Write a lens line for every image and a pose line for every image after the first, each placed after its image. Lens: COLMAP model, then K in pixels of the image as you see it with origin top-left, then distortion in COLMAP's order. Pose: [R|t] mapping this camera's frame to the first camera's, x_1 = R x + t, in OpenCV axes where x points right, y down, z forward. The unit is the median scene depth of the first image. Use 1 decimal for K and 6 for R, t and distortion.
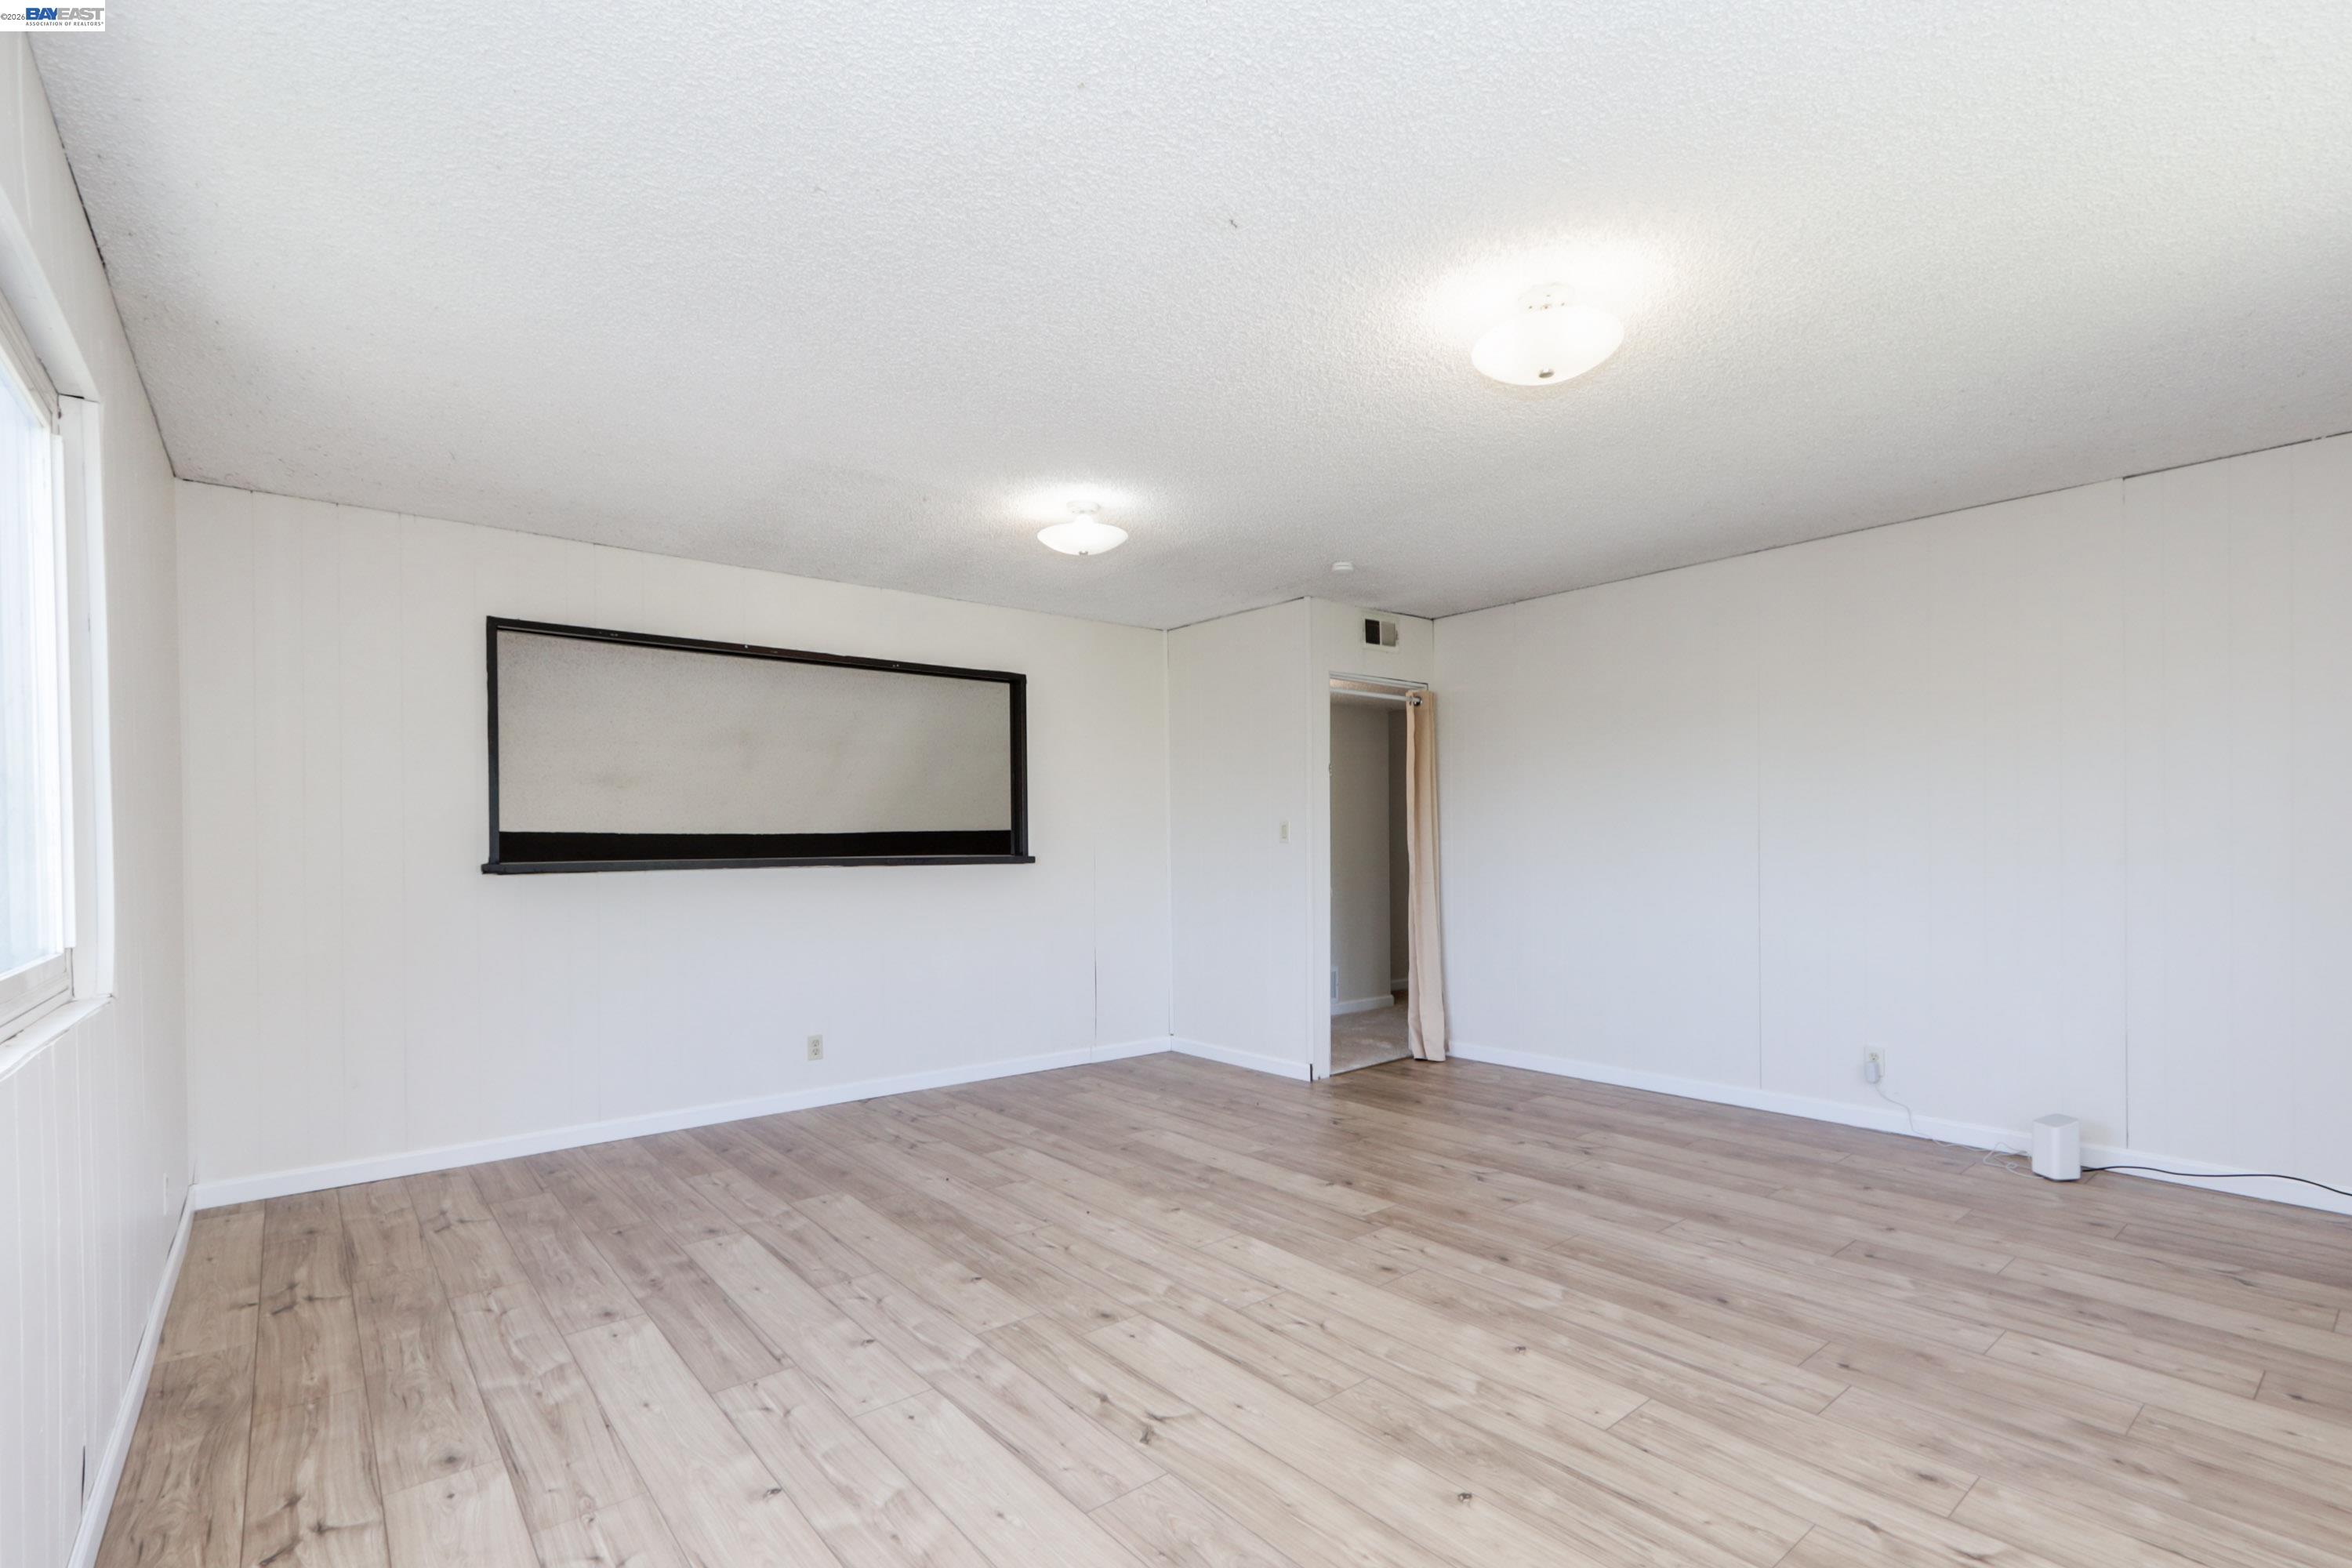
lens RADIAL K [[1073.9, 0, 1195.2], [0, 1073.9, 849.7], [0, 0, 1]] dist [-0.000709, 0.000573]
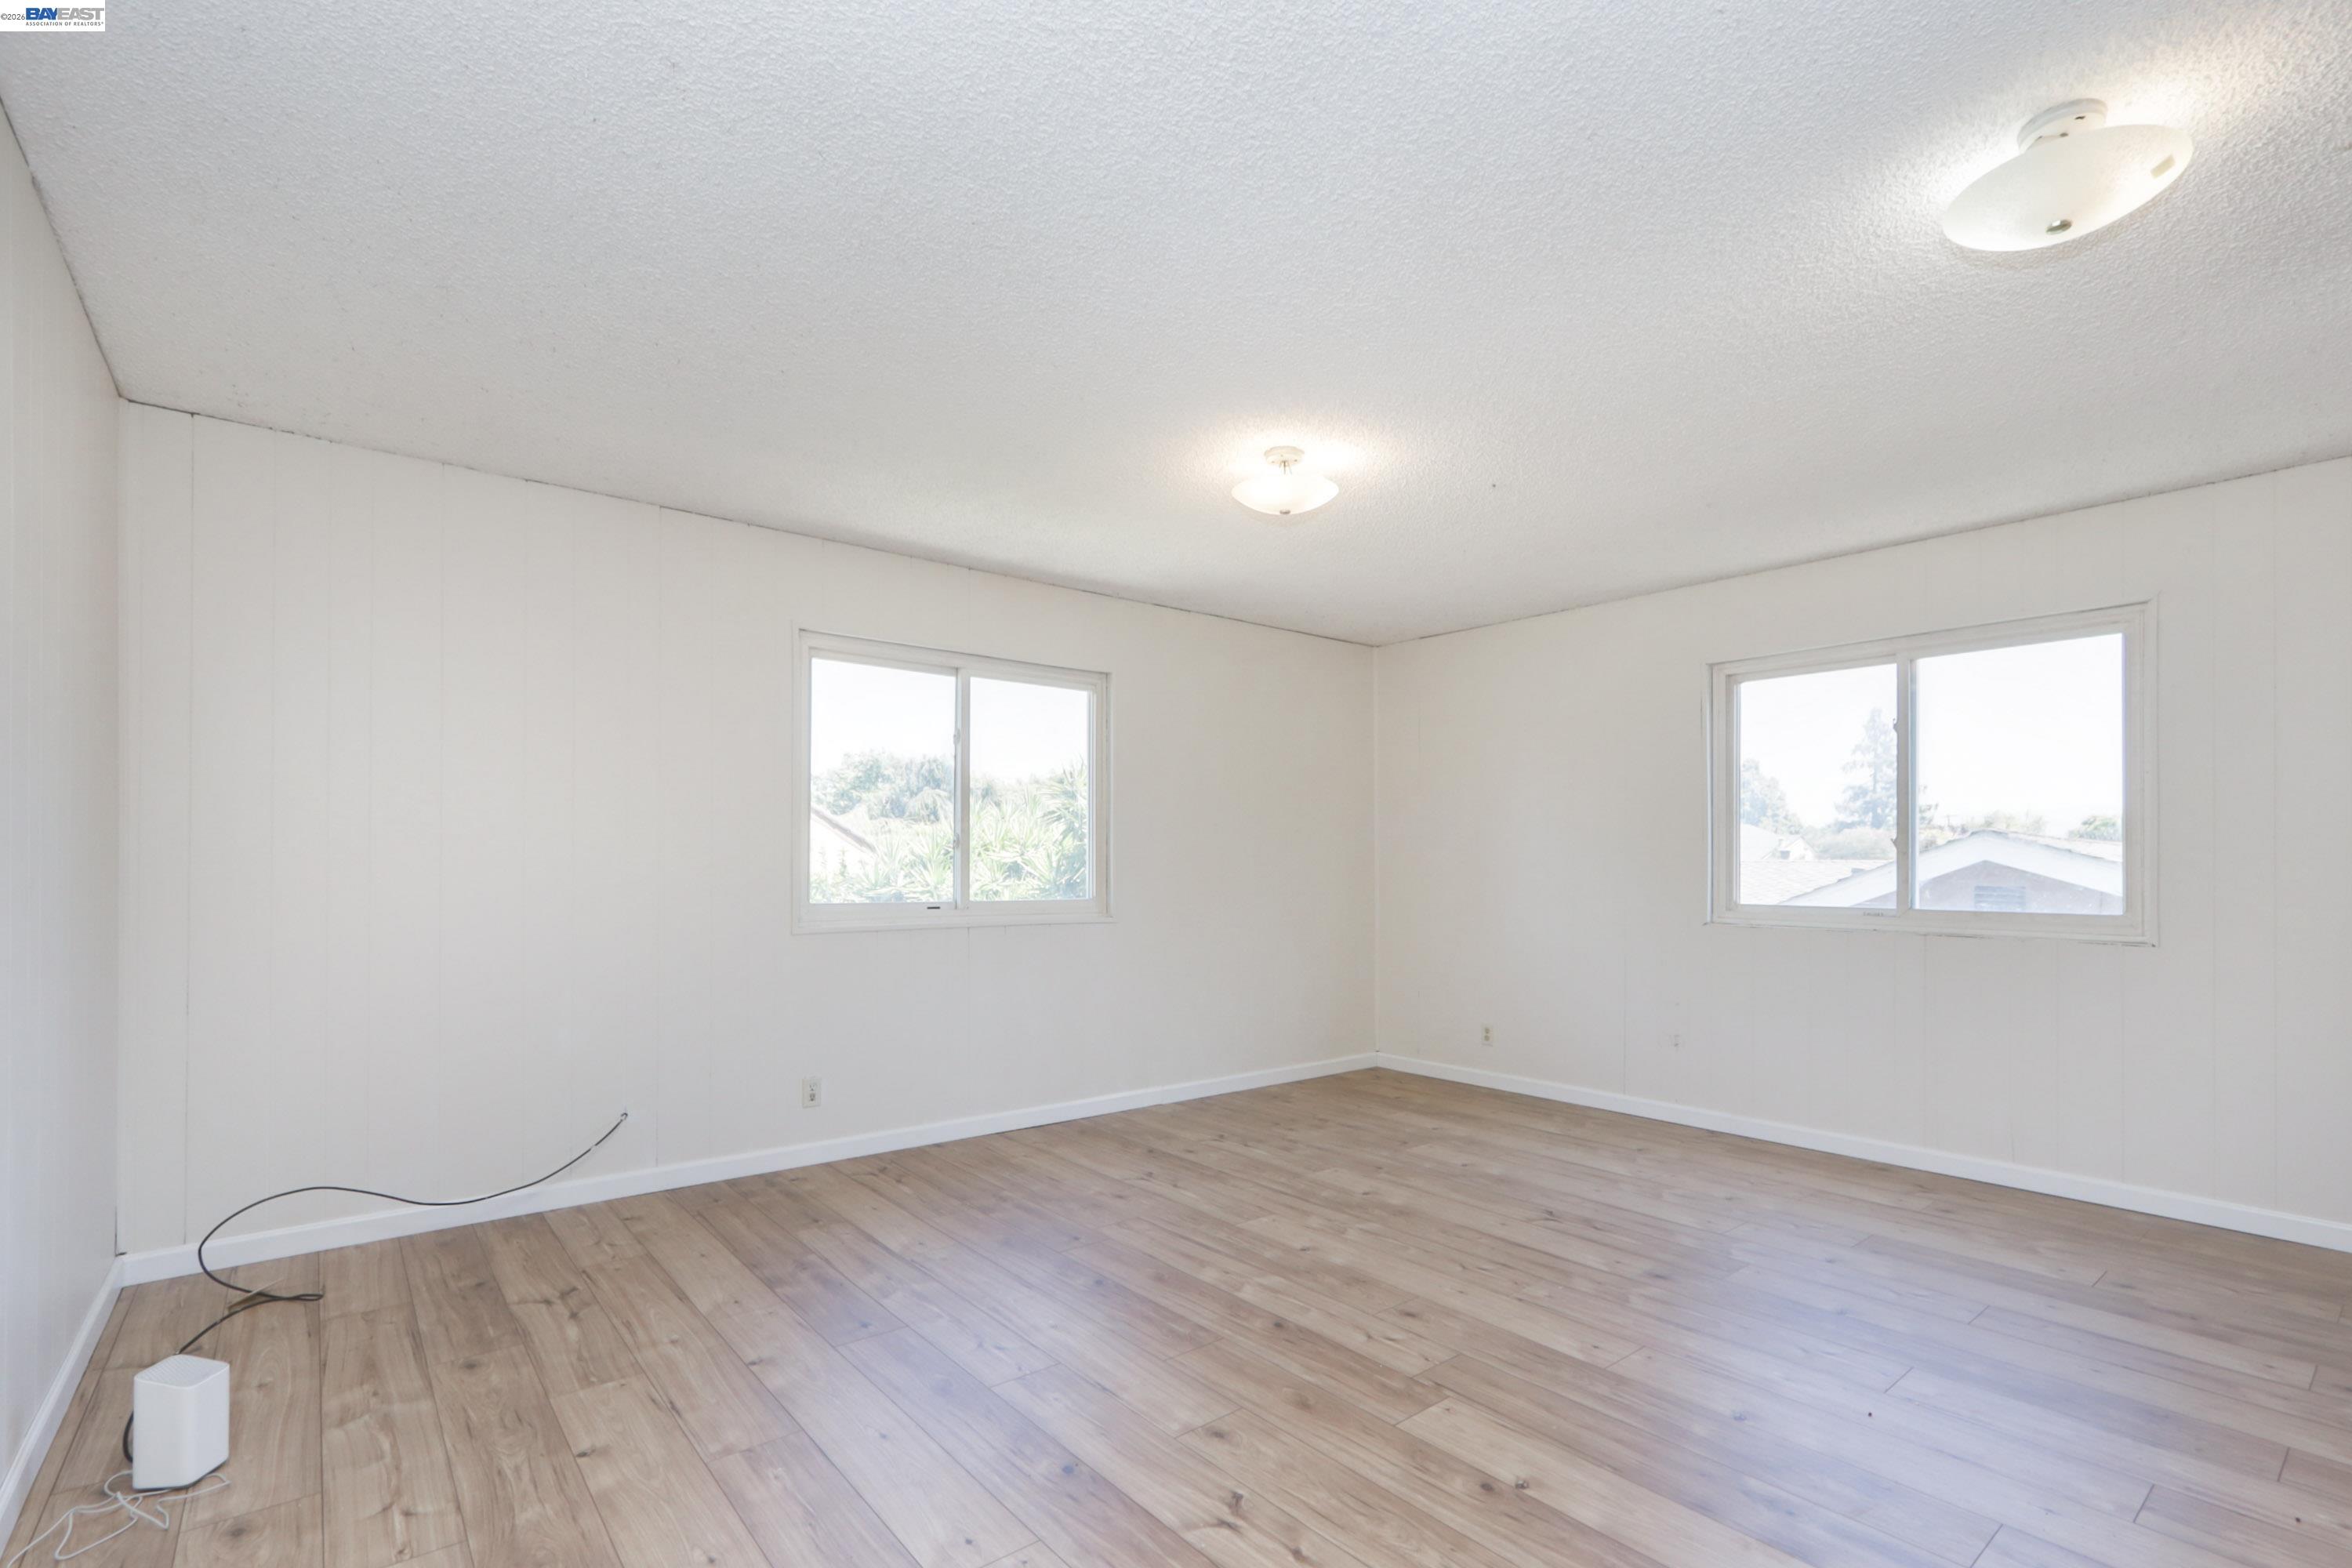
lens RADIAL K [[1073.9, 0, 1195.2], [0, 1073.9, 849.7], [0, 0, 1]] dist [-0.000709, 0.000573]
pose [[-0.999951, 0.006120, 0.007771, 0.320539], [0.006020, 0.999900, -0.012788, -0.001006], [-0.007848, -0.012741, -0.999888, 1.747749]]
